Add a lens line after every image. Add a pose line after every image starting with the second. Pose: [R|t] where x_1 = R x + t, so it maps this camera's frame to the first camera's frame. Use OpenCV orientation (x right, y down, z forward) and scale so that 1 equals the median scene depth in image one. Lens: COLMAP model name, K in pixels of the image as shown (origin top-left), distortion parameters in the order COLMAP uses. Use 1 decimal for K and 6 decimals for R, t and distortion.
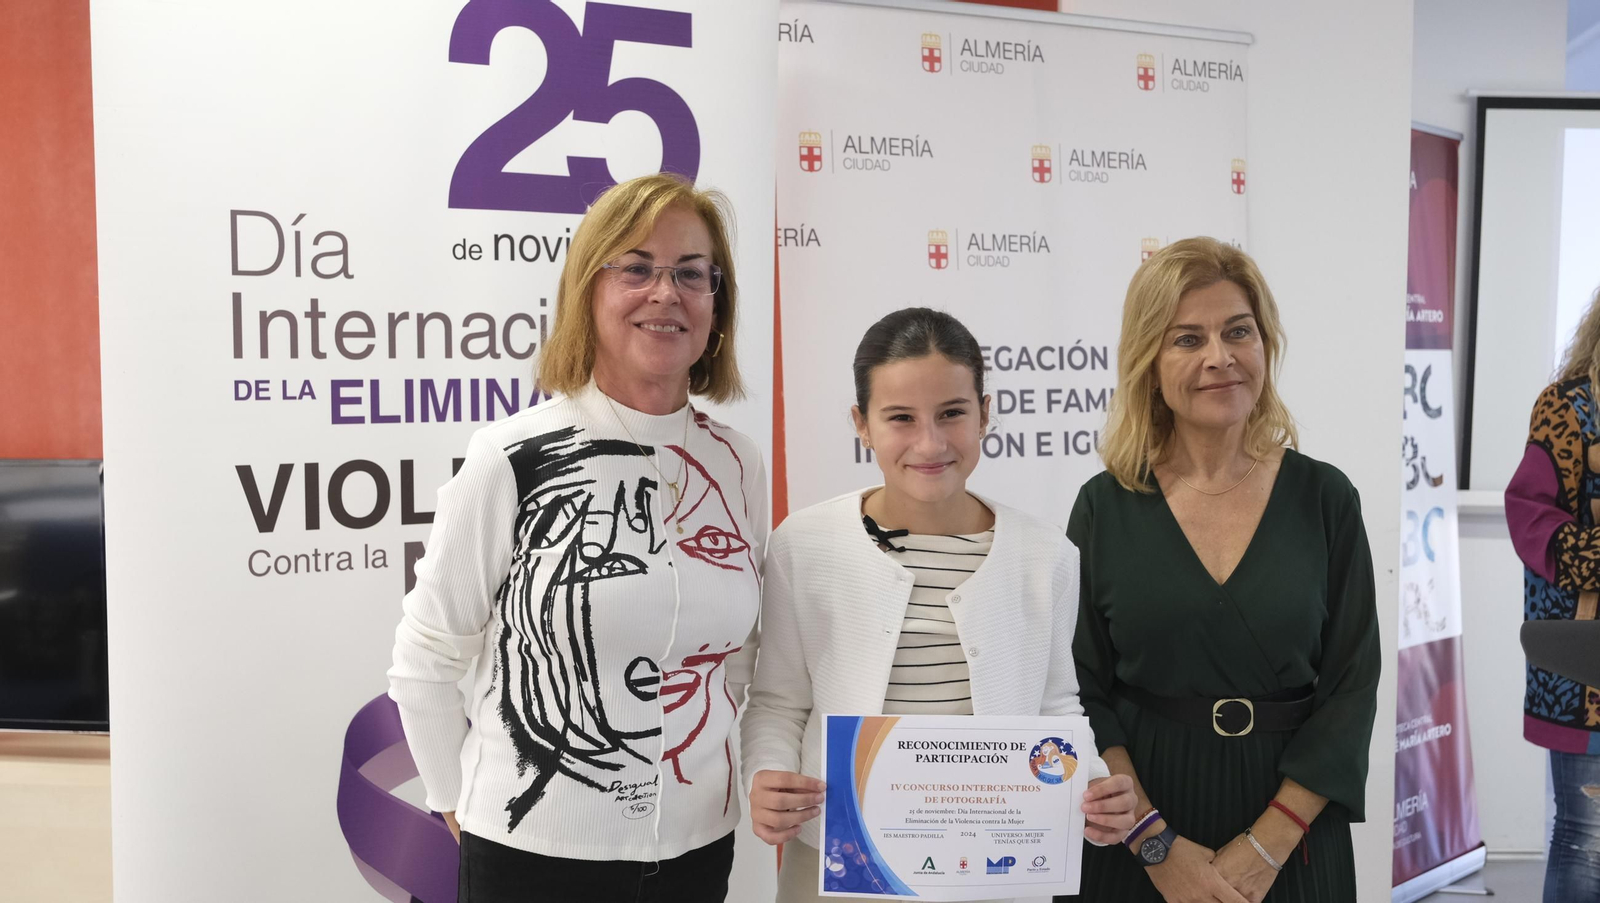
lens RADIAL K [[1773.4, 0, 815.9], [0, 1773.4, 454.2], [0, 0, 1]] dist [-0.012294, 0.039203]
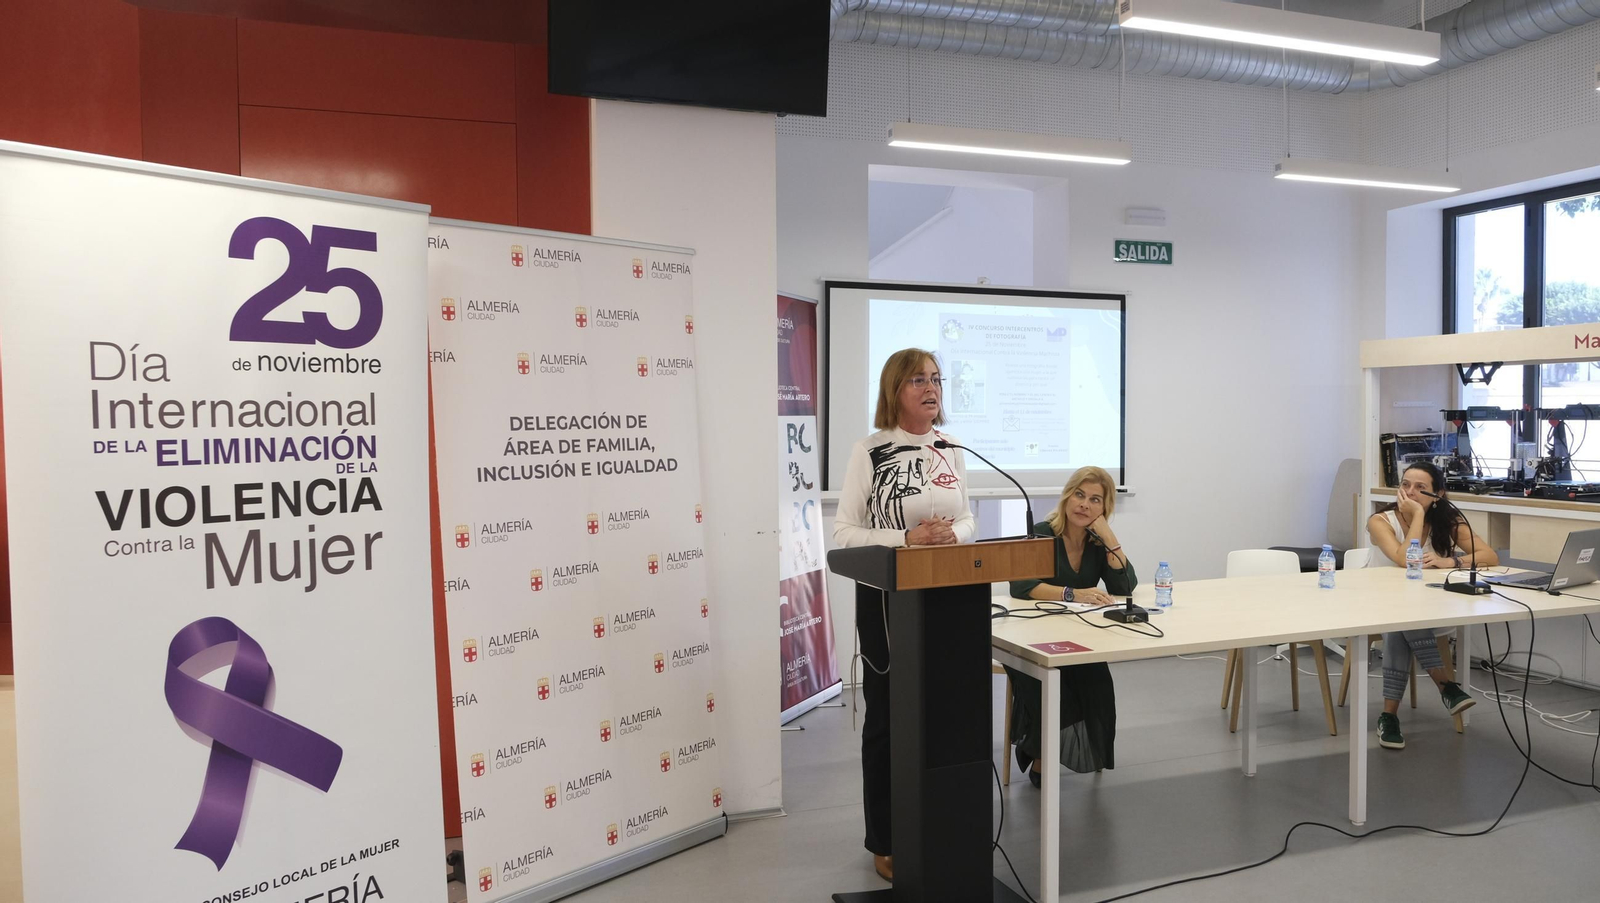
lens RADIAL K [[1087.9, 0, 810.1], [0, 1087.9, 454.0], [0, 0, 1]] dist [-0.028819, 0.013613]
pose [[0.953690, -0.022317, 0.299964, 0.016123], [0.030306, 0.999298, -0.022008, 0.013047], [-0.299262, 0.030079, 0.953697, -0.179085]]
